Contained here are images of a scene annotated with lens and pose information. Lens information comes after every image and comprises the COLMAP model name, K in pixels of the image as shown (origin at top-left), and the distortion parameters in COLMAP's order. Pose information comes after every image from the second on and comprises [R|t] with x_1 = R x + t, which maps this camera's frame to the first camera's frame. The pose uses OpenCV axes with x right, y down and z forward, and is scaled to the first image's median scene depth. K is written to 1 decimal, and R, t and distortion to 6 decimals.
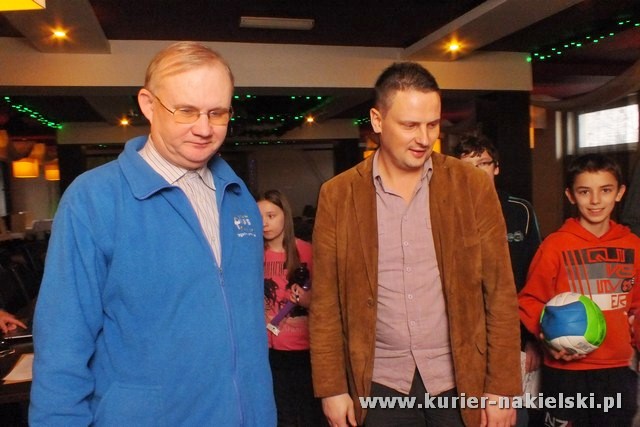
lens RADIAL K [[530.0, 0, 320.0], [0, 530.0, 213.5], [0, 0, 1]] dist [0.056870, 0.005636]
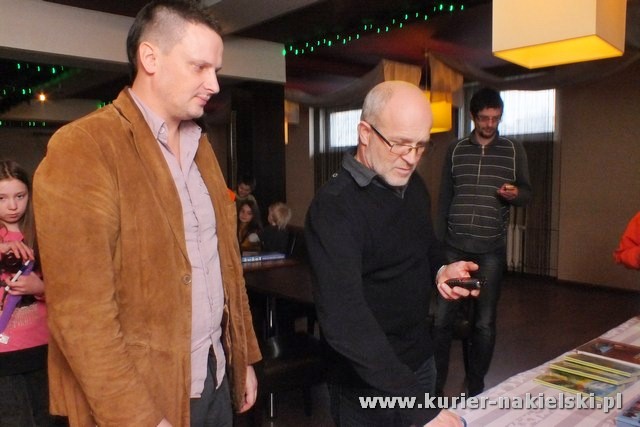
lens RADIAL K [[530.0, 0, 320.0], [0, 530.0, 213.5], [0, 0, 1]] dist [0.056870, 0.005636]
pose [[0.907000, 0.005846, 0.421090, 0.053016], [-0.009443, 0.999935, 0.006458, -0.006236], [-0.421025, -0.009834, 0.906996, 0.116835]]
